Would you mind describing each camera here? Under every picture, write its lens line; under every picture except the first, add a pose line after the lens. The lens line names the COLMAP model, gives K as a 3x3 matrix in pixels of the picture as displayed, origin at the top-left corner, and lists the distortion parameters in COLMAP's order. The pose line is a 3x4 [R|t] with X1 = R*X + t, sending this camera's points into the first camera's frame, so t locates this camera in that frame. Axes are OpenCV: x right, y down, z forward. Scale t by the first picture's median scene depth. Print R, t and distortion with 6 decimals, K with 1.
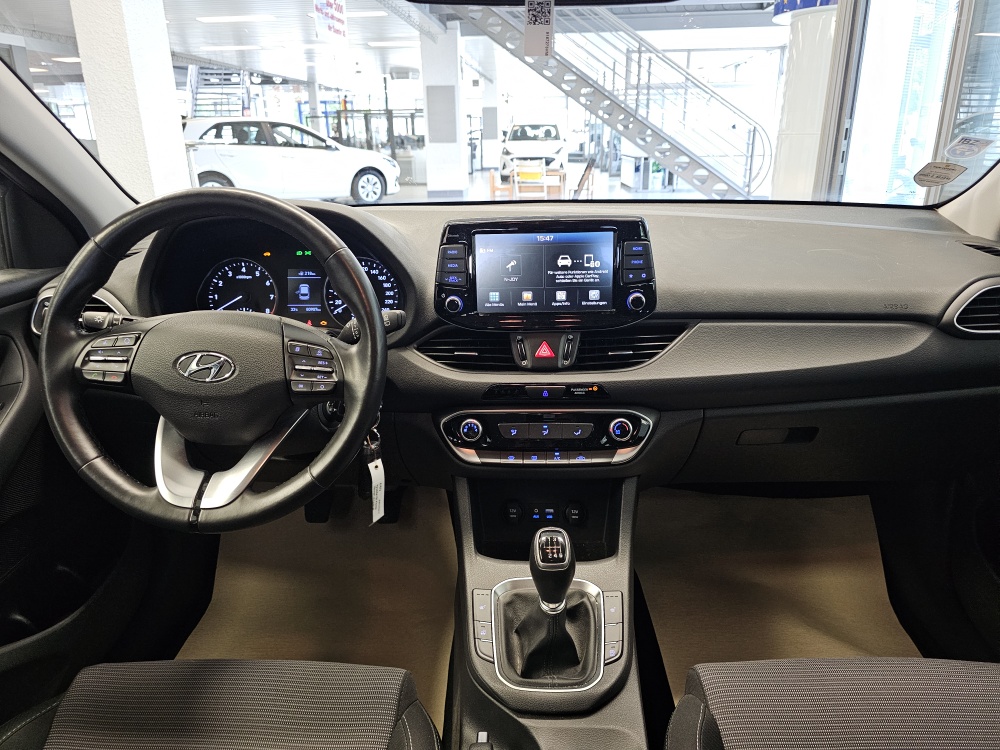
lens RADIAL K [[679.8, 0, 502.6], [0, 679.8, 366.6], [0, 0, 1]] dist [0.090212, -0.129551]
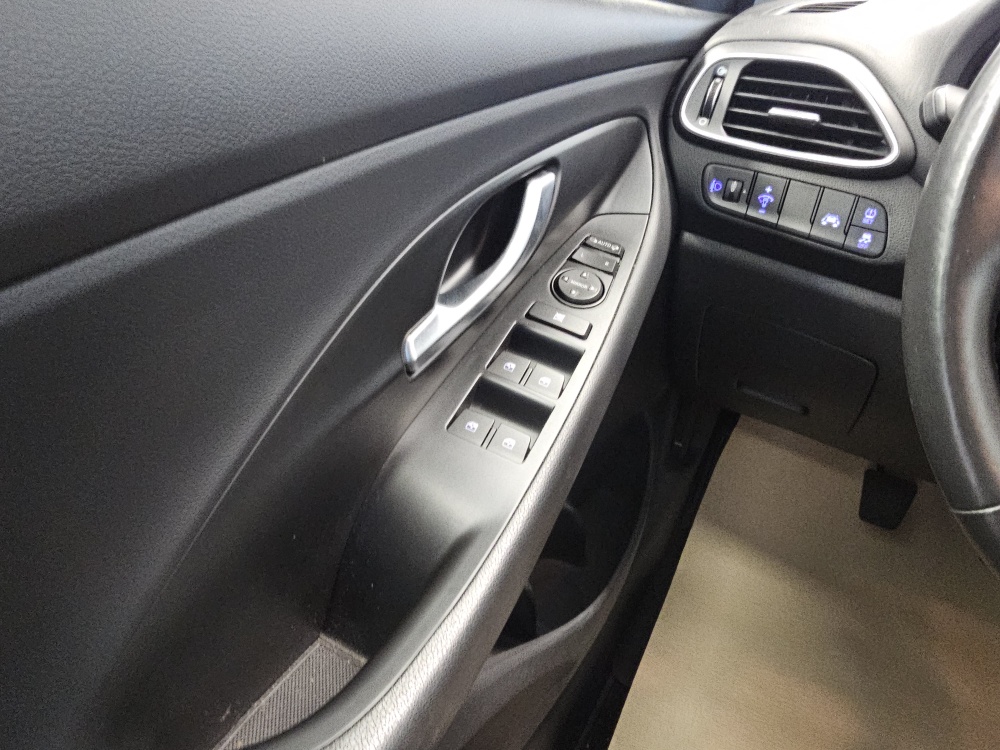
lens RADIAL K [[687.2, 0, 494.9], [0, 687.2, 370.5], [0, 0, 1]] dist [-0.001224, 0.002383]
pose [[0.887878, 0.292382, -0.355227, -0.513389], [-0.221191, 0.948285, 0.227661, 0.038034], [0.403421, -0.123563, 0.906633, 0.399637]]
